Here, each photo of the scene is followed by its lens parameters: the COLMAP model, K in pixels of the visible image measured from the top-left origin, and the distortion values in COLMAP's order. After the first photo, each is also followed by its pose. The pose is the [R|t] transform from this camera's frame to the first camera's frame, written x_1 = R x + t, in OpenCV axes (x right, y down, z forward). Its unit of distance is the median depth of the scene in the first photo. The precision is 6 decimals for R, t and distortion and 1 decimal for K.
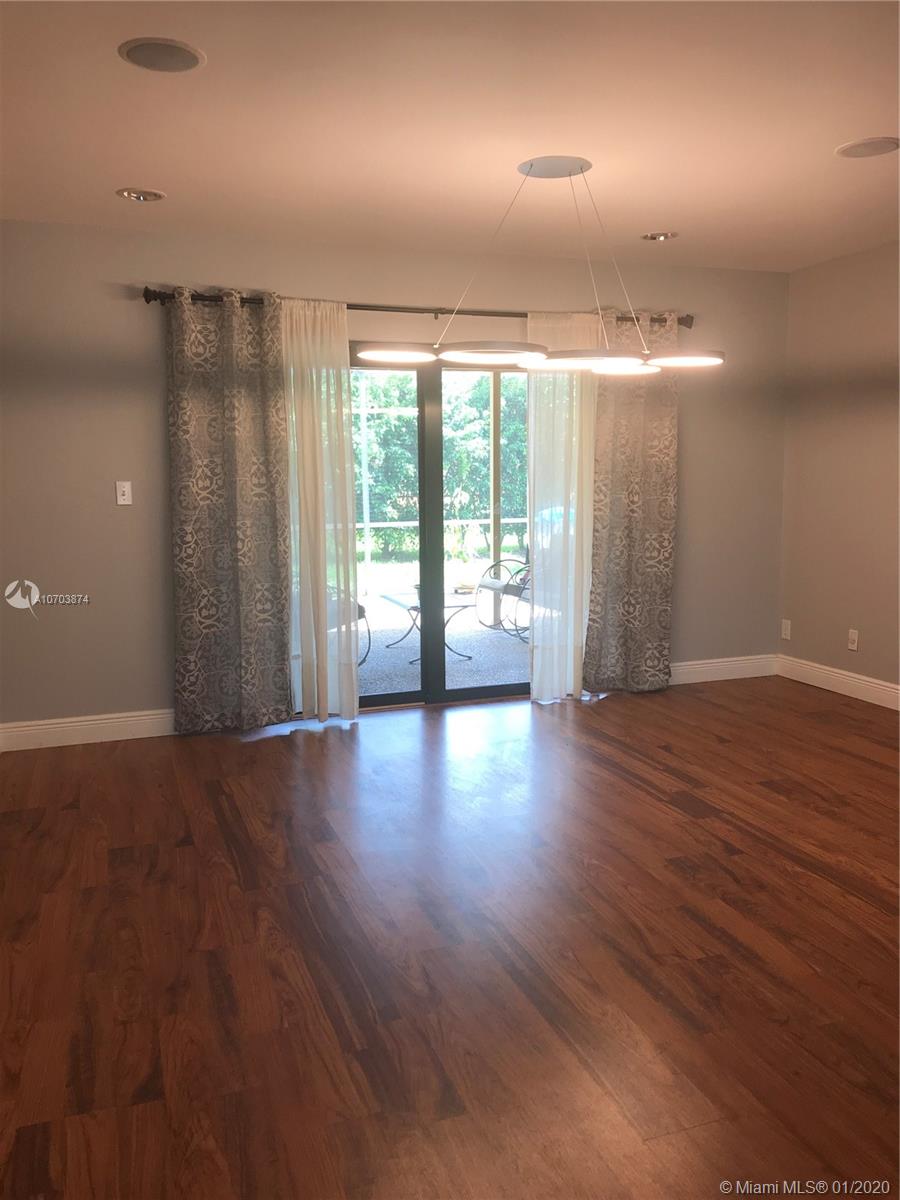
lens RADIAL K [[987.1, 0, 449.4], [0, 987.1, 604.4], [0, 0, 1]] dist [0.048866, -0.069715]
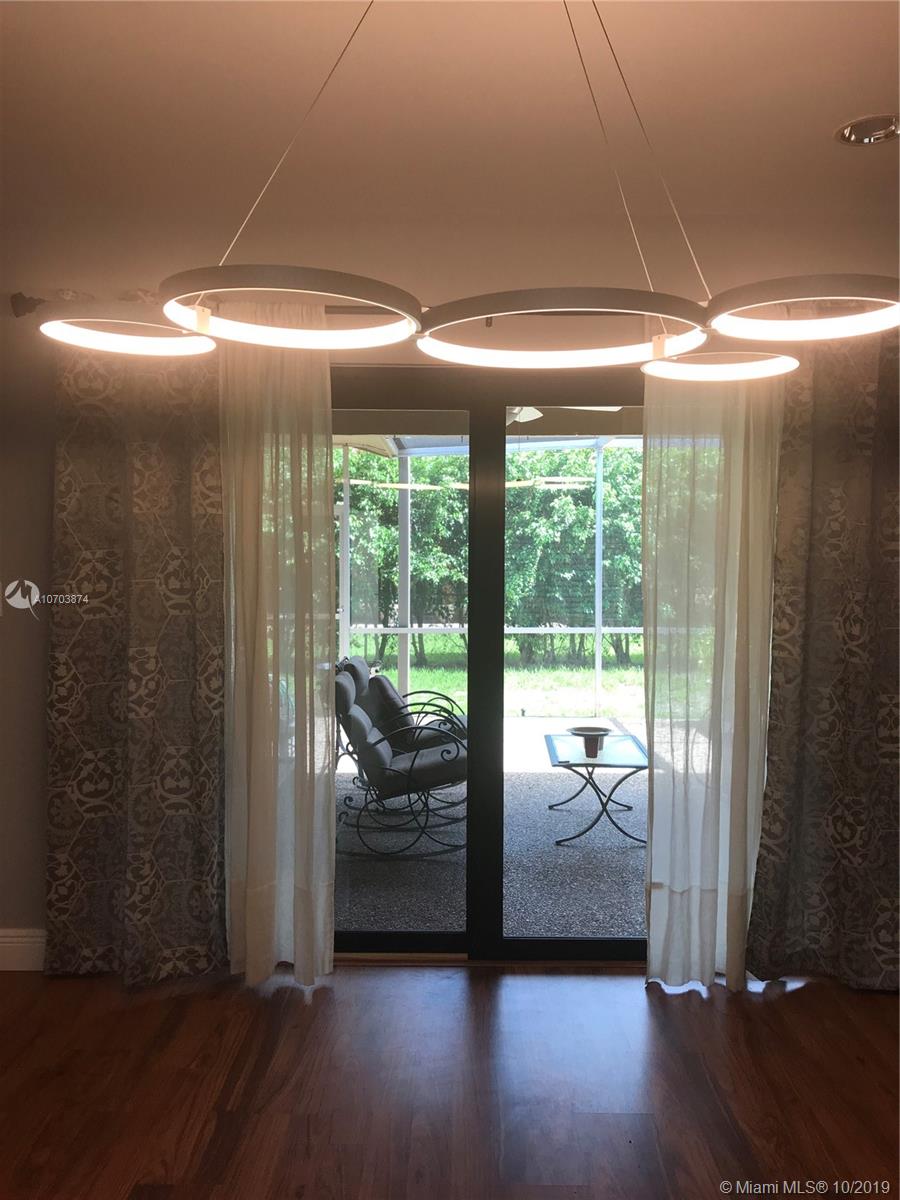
lens RADIAL K [[987.1, 0, 445.7], [0, 987.1, 594.3], [0, 0, 1]] dist [0.048866, -0.069715]
pose [[0.937482, 0.028254, -0.346885, 0.168027], [-0.062001, 0.994314, -0.086573, -0.065999], [0.342467, 0.102668, 0.933904, 0.414267]]
